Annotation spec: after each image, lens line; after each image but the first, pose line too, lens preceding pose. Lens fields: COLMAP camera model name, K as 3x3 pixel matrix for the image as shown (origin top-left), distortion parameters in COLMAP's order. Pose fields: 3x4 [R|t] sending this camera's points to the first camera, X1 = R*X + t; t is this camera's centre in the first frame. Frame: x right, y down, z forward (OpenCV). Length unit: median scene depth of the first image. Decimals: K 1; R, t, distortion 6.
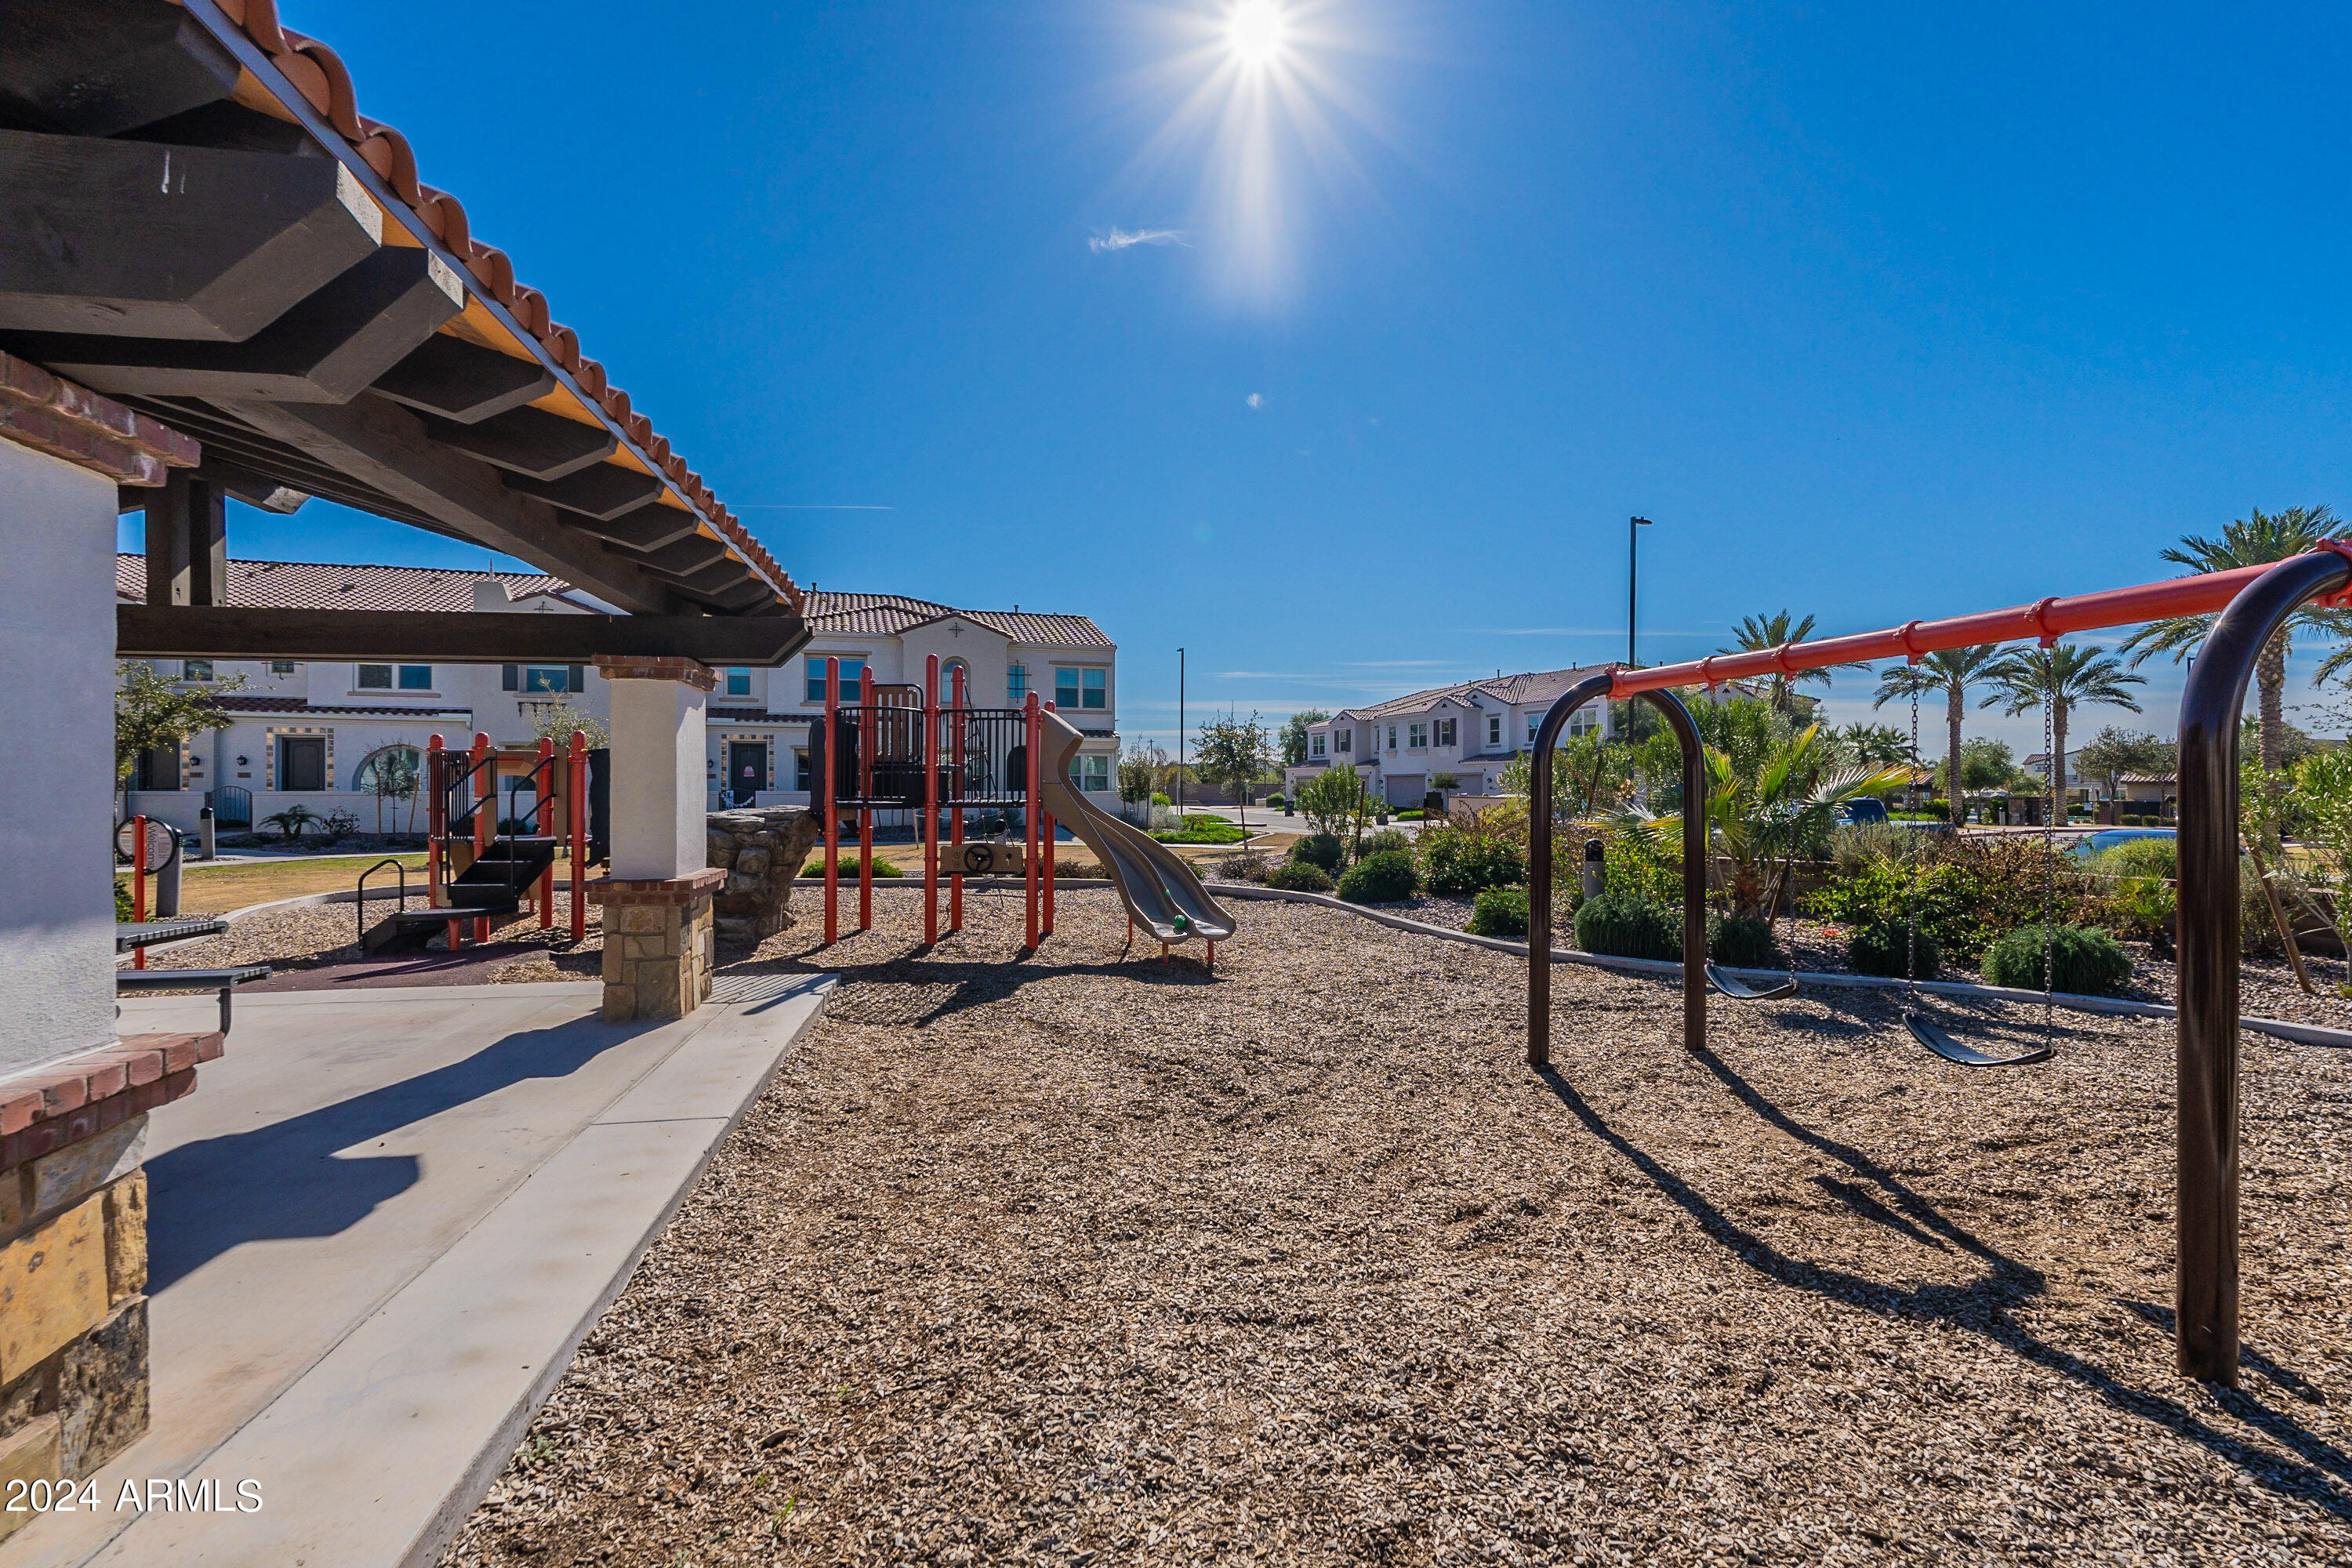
lens RADIAL K [[1034.5, 0, 1170.6], [0, 1034.5, 785.0], [0, 0, 1]] dist [-0.003313, 0.000218]
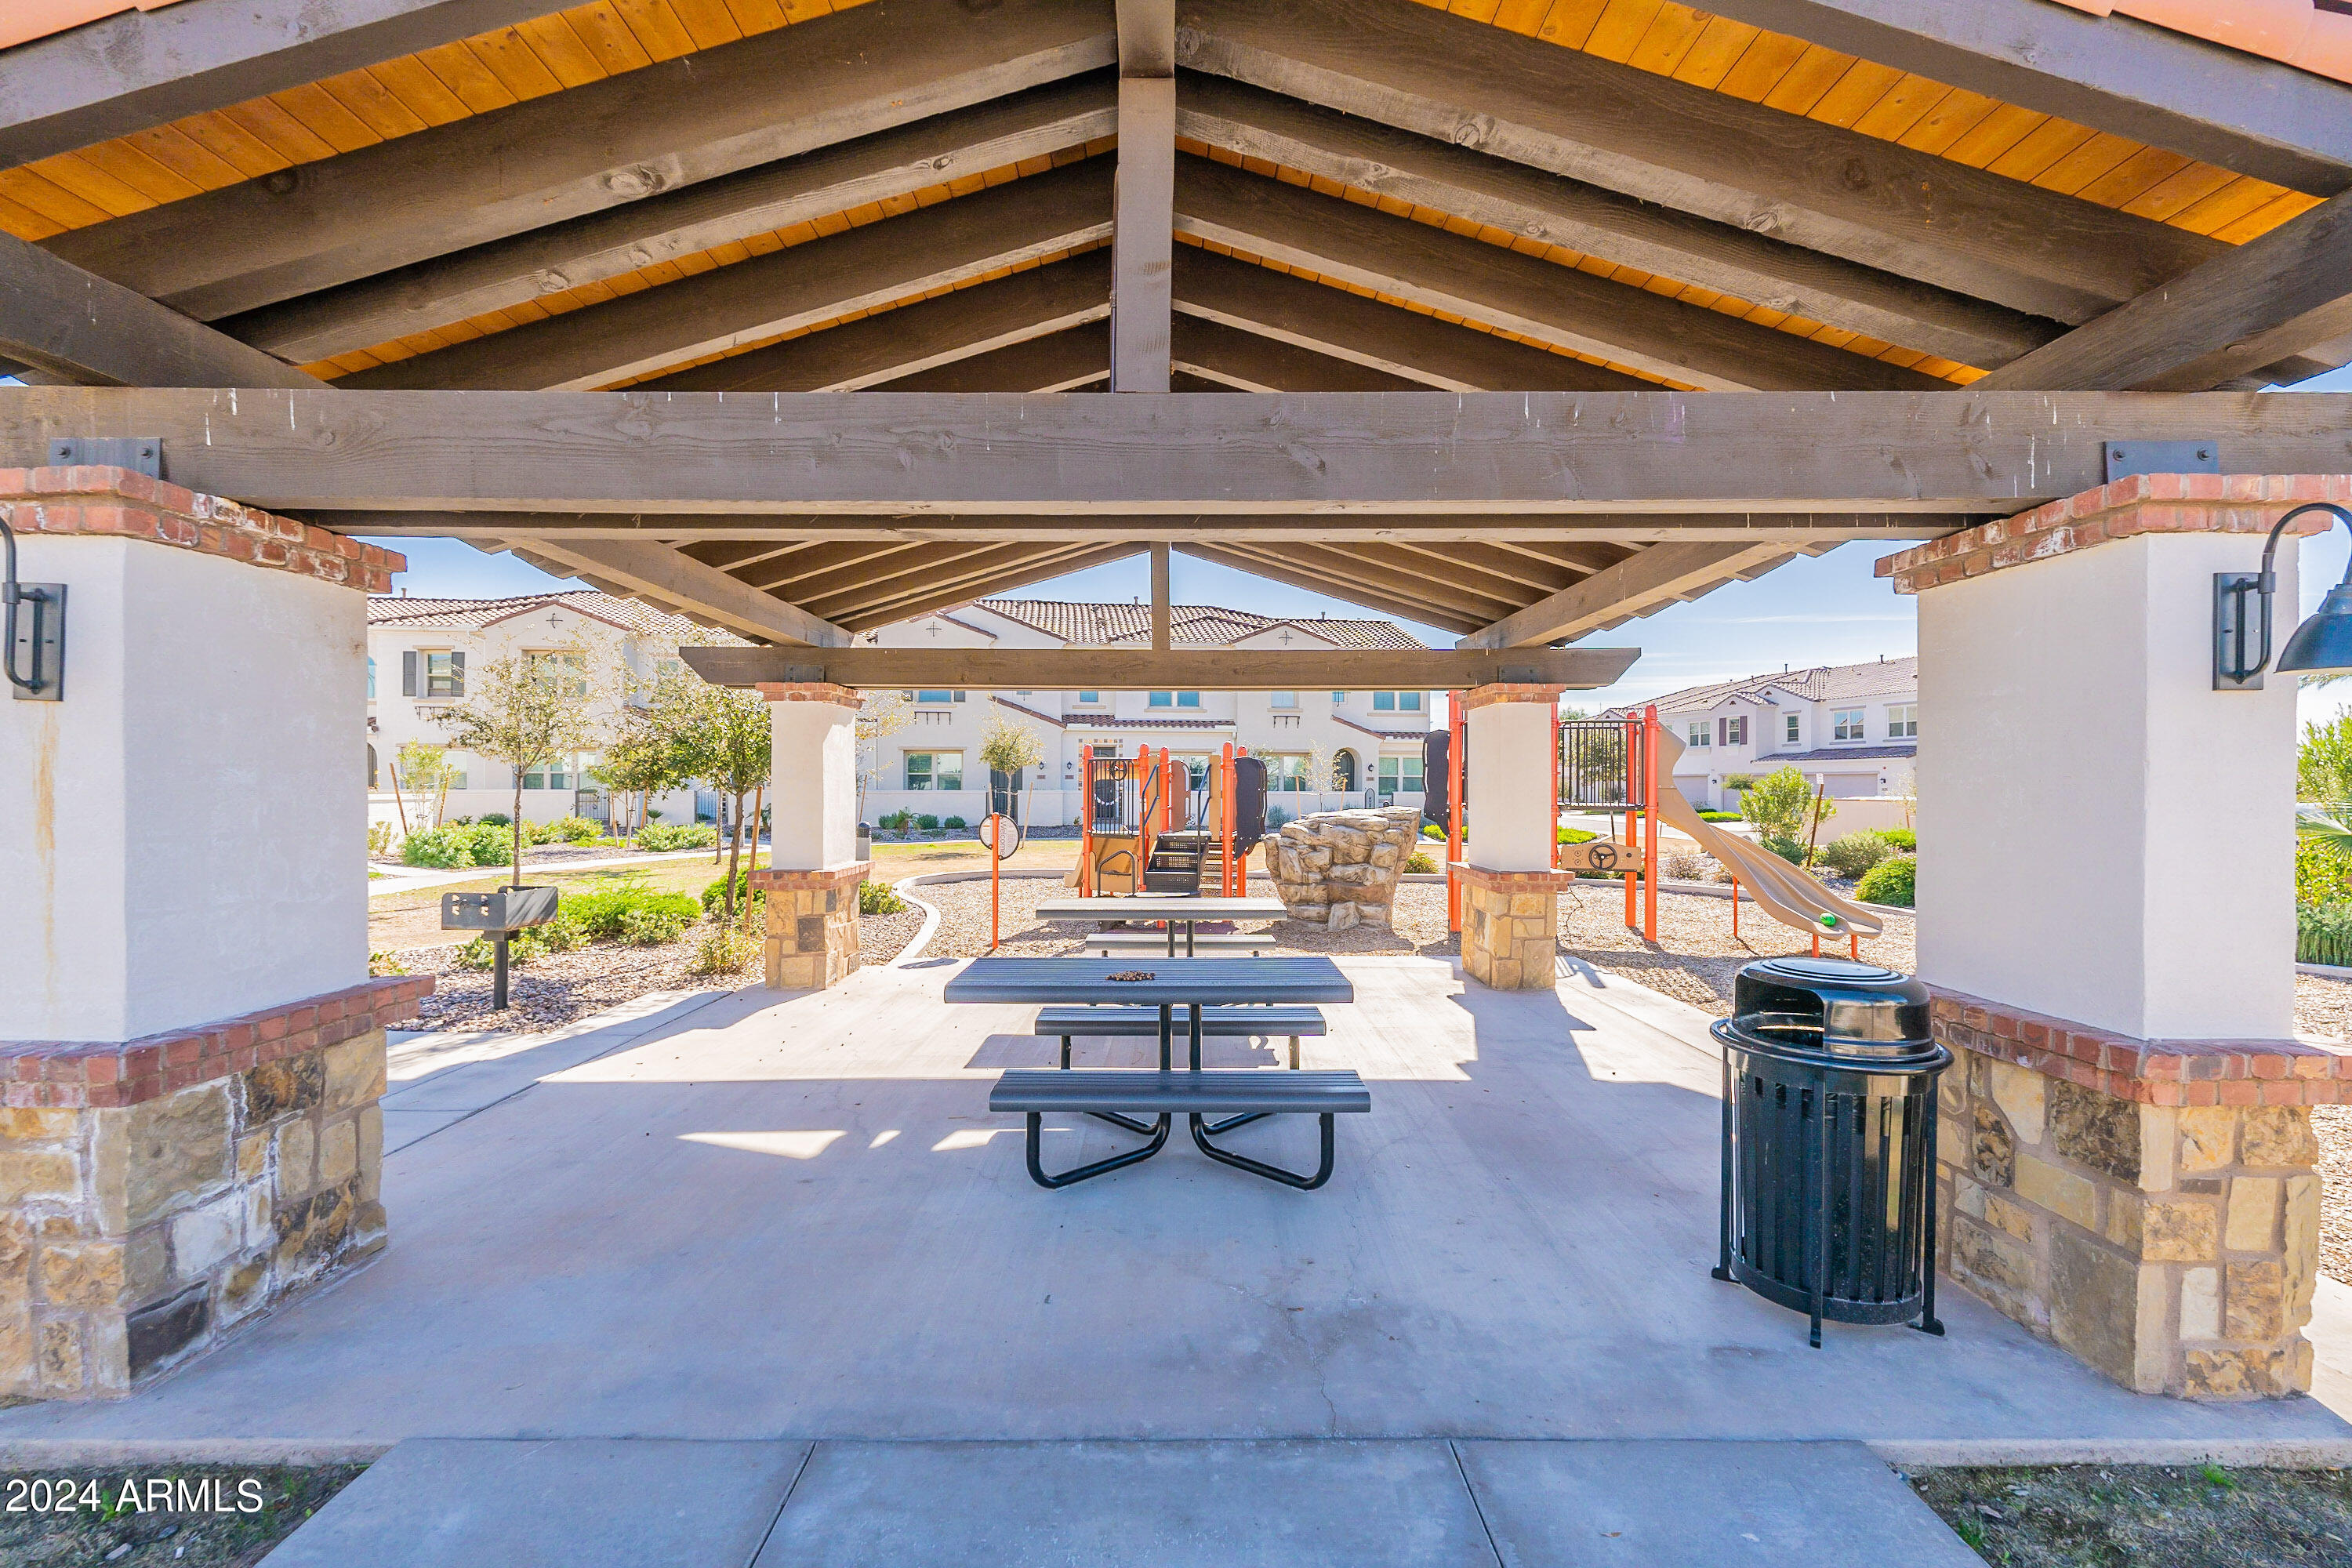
lens RADIAL K [[1034.5, 0, 1176.4], [0, 1034.5, 788.0], [0, 0, 1]] dist [-0.003313, 0.000218]
pose [[0.985212, 0.001759, -0.171333, -0.435915], [-0.001218, 0.999994, 0.003262, -0.003712], [0.171338, -0.003006, 0.985208, -0.141944]]
